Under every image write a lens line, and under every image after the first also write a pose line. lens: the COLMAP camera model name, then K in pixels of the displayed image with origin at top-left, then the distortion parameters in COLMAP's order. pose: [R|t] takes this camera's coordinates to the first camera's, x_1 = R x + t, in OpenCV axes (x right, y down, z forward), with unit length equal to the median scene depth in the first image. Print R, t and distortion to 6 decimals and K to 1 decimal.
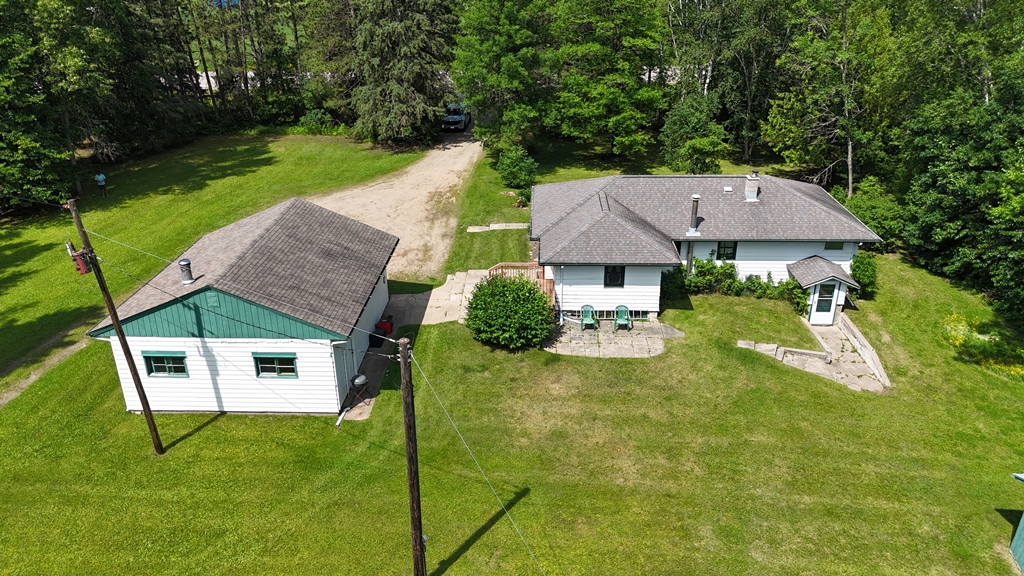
lens RADIAL K [[746.3, 0, 512.0], [0, 746.3, 288.0], [0, 0, 1]] dist [0.076641, -0.121309]
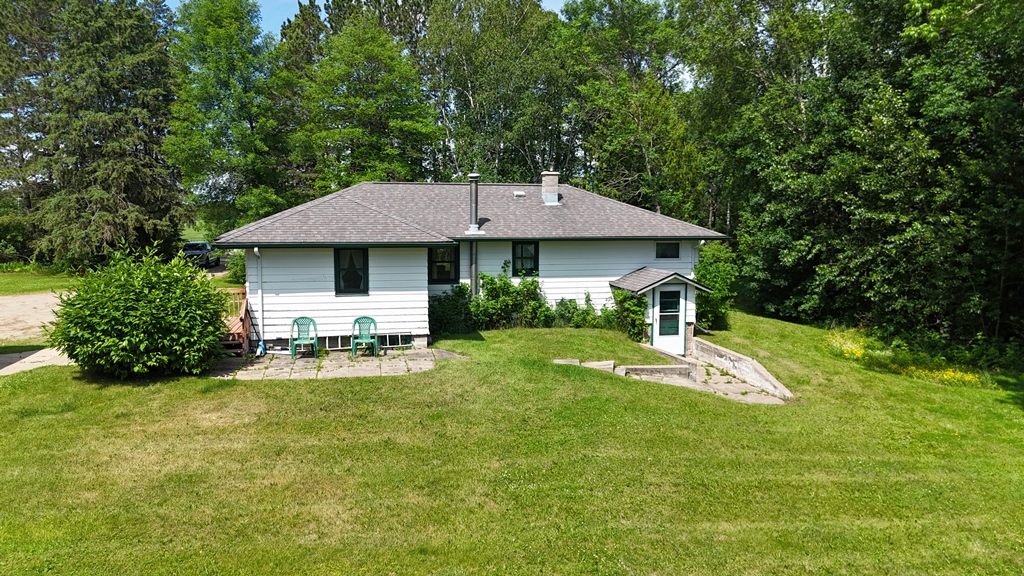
lens RADIAL K [[752.8, 0, 512.0], [0, 752.8, 288.0], [0, 0, 1]] dist [0.083294, -0.097381]
pose [[0.968935, -0.012136, 0.247019, 0.109224], [0.090811, 0.946486, -0.309707, 0.192919], [-0.230041, 0.322518, 0.918185, 0.398317]]
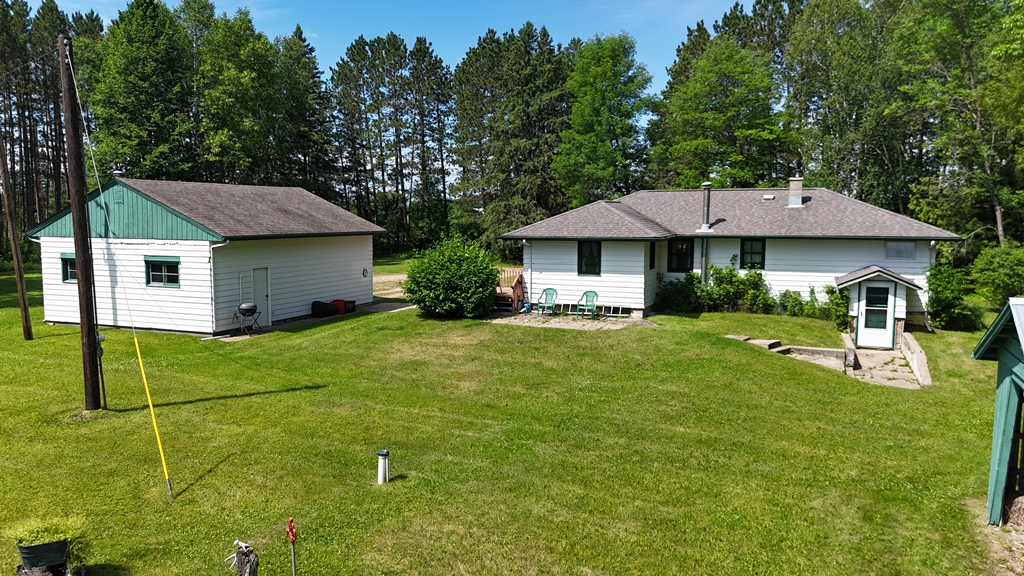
lens RADIAL K [[752.8, 0, 512.0], [0, 752.8, 288.0], [0, 0, 1]] dist [0.083294, -0.097381]
pose [[0.942522, 0.043628, -0.331283, 0.329150], [-0.146891, 0.944601, -0.293517, 0.267627], [0.300125, 0.325309, 0.896716, 0.222111]]
